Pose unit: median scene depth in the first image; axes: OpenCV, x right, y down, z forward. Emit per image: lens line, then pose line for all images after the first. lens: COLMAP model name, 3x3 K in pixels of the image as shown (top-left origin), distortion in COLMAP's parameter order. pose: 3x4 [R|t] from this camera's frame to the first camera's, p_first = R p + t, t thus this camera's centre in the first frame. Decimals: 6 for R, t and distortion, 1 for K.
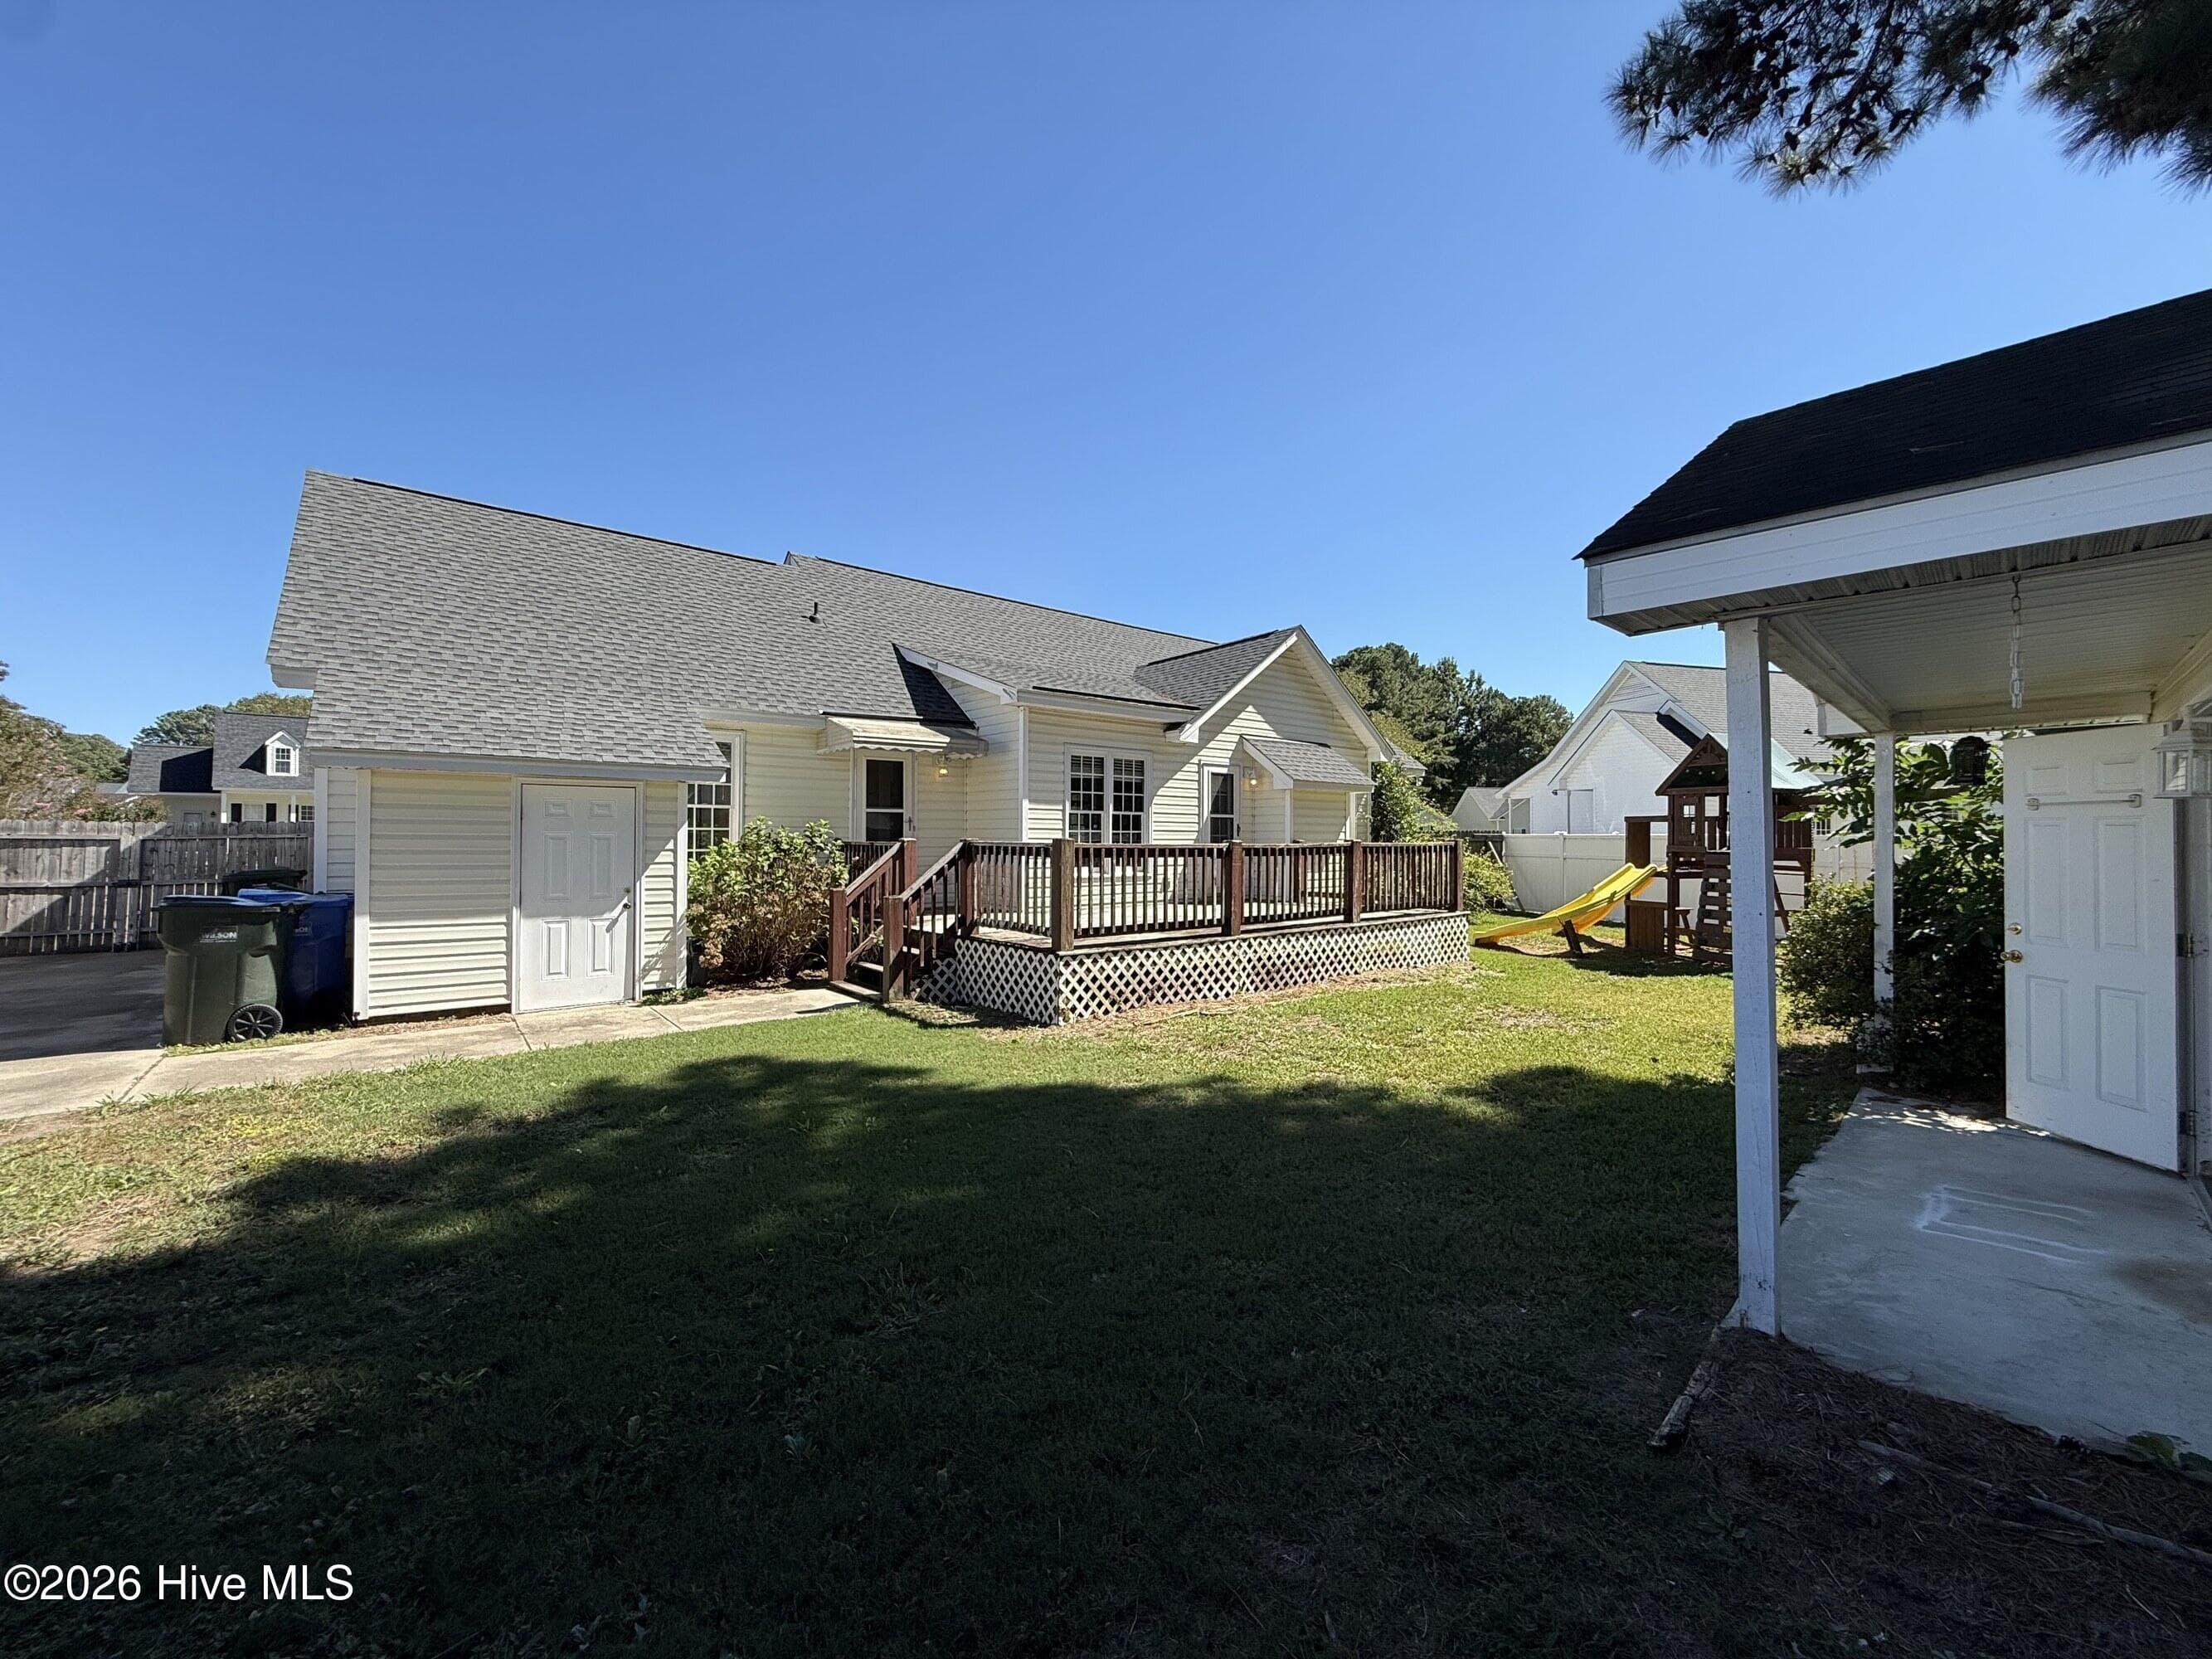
lens RADIAL K [[943.8, 0, 1106.0], [0, 943.8, 829.5], [0, 0, 1]] dist [0.001284, 0.000048]
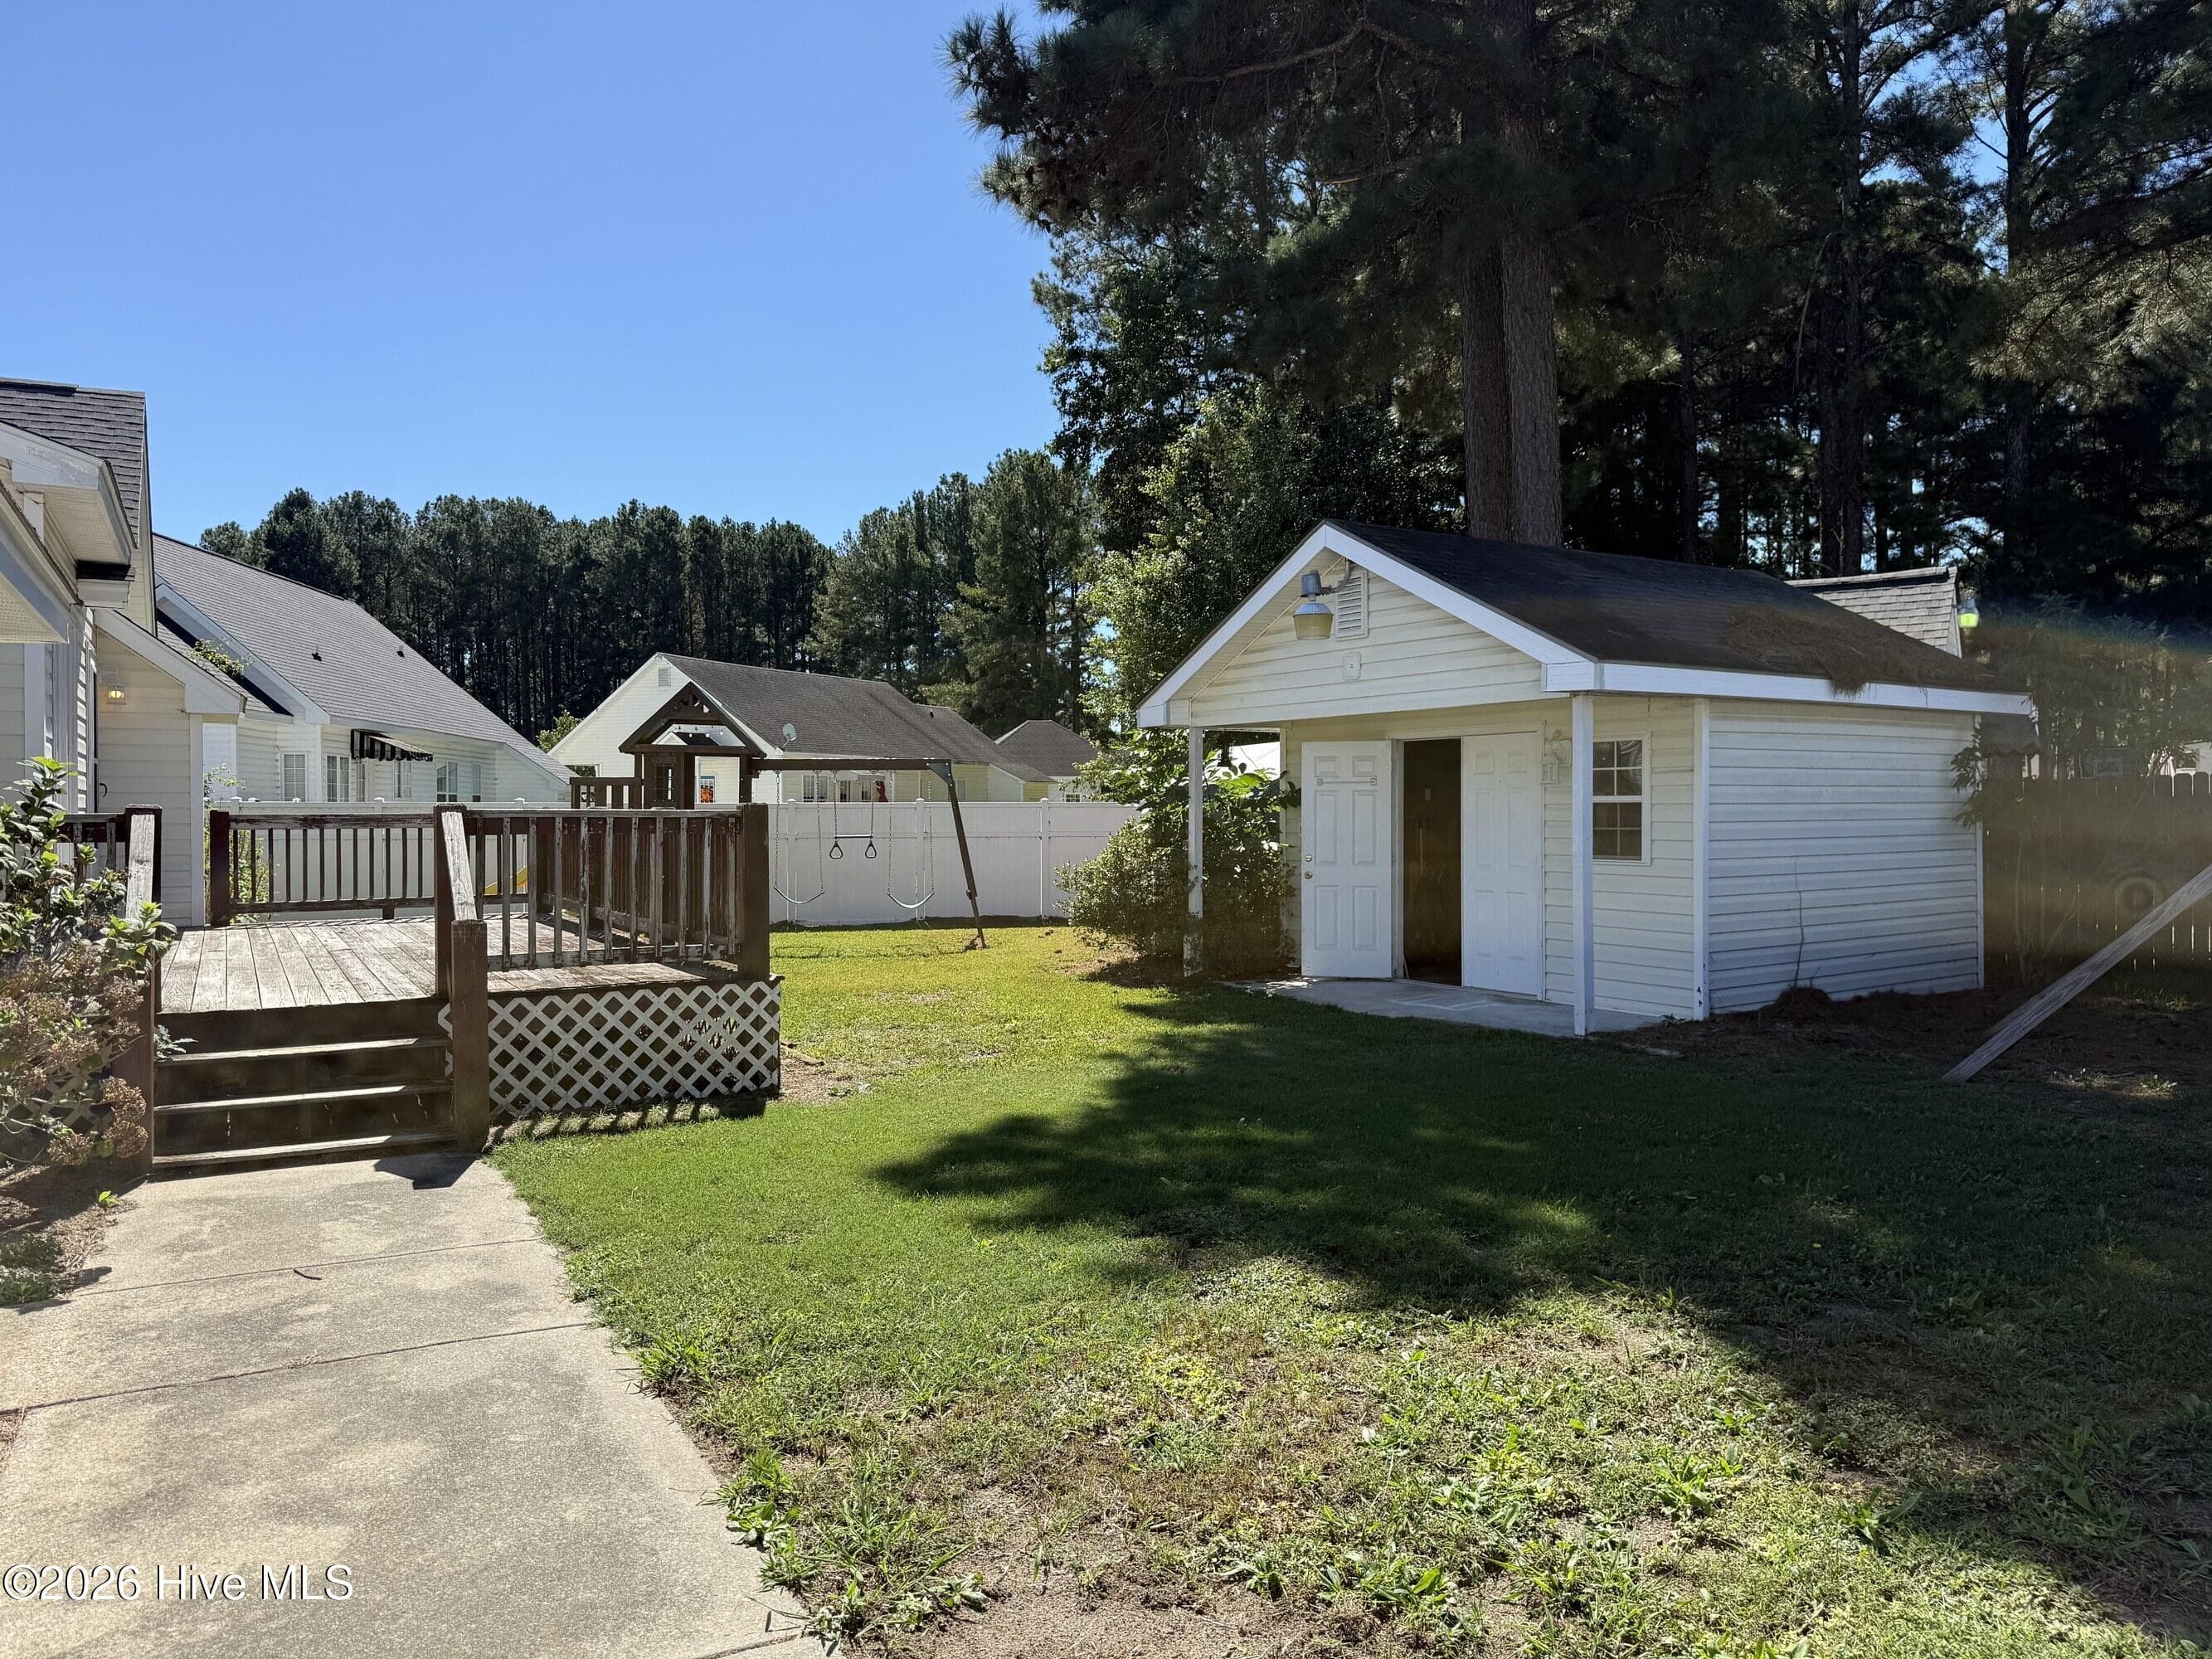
lens RADIAL K [[1539.3, 0, 1096.3], [0, 1539.3, 840.1], [0, 0, 1]] dist [0.117675, -0.203056]
pose [[0.187182, -0.030217, 0.981860, -0.772211], [-0.004602, 0.999489, 0.031637, -0.004341], [-0.982315, -0.010441, 0.186947, 0.386230]]
